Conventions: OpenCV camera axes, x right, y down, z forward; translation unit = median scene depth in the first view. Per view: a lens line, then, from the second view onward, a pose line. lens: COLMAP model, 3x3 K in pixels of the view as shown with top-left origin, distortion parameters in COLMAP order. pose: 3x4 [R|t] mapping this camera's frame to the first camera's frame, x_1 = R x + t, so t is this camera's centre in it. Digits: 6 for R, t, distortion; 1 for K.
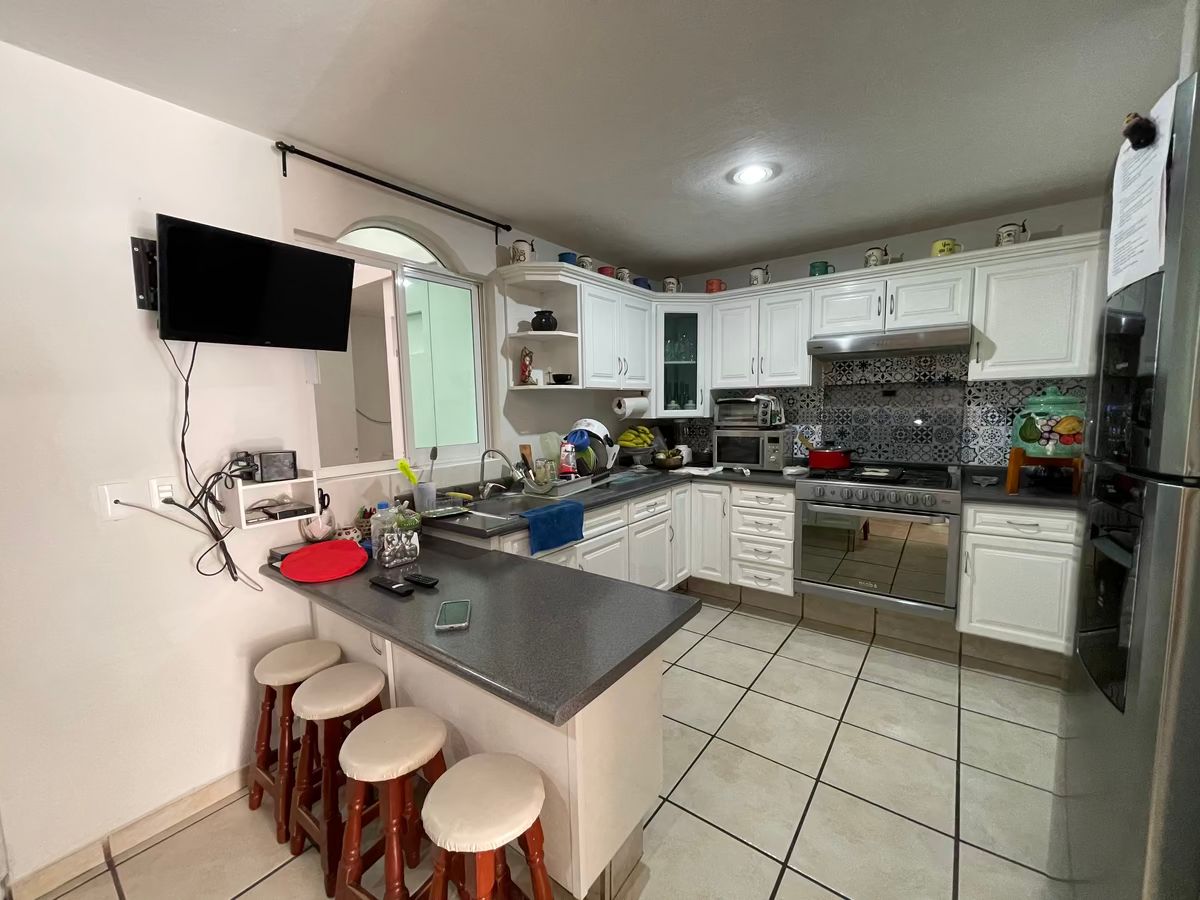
lens RADIAL K [[483.3, 0, 597.1], [0, 483.3, 454.6], [0, 0, 1]] dist [-0.000600, -0.000244]
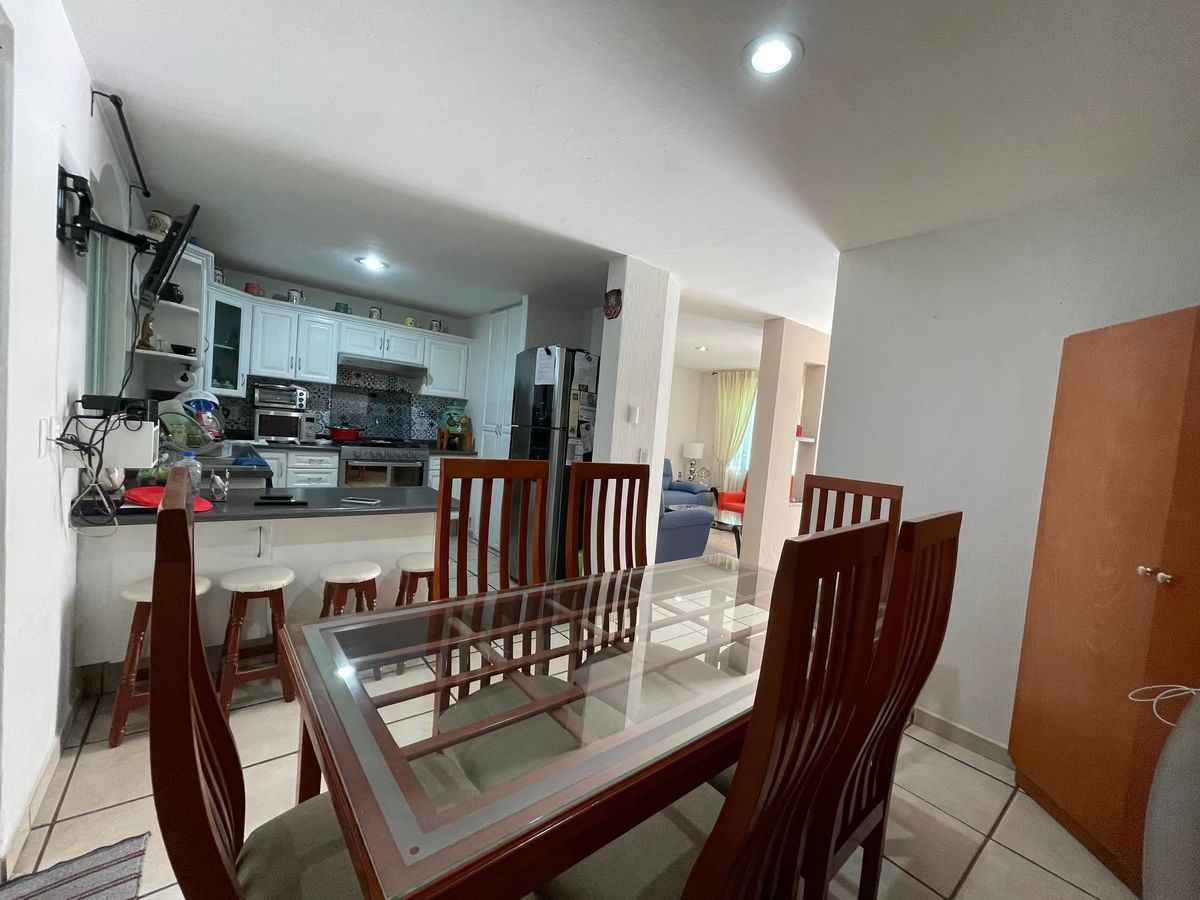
lens RADIAL K [[483.3, 0, 597.1], [0, 483.3, 454.6], [0, 0, 1]] dist [-0.000600, -0.000244]
pose [[0.238544, -0.011482, 0.971064, -0.777731], [0.007607, 0.999922, 0.009954, 0.061341], [-0.971102, 0.005012, 0.238612, -0.123093]]
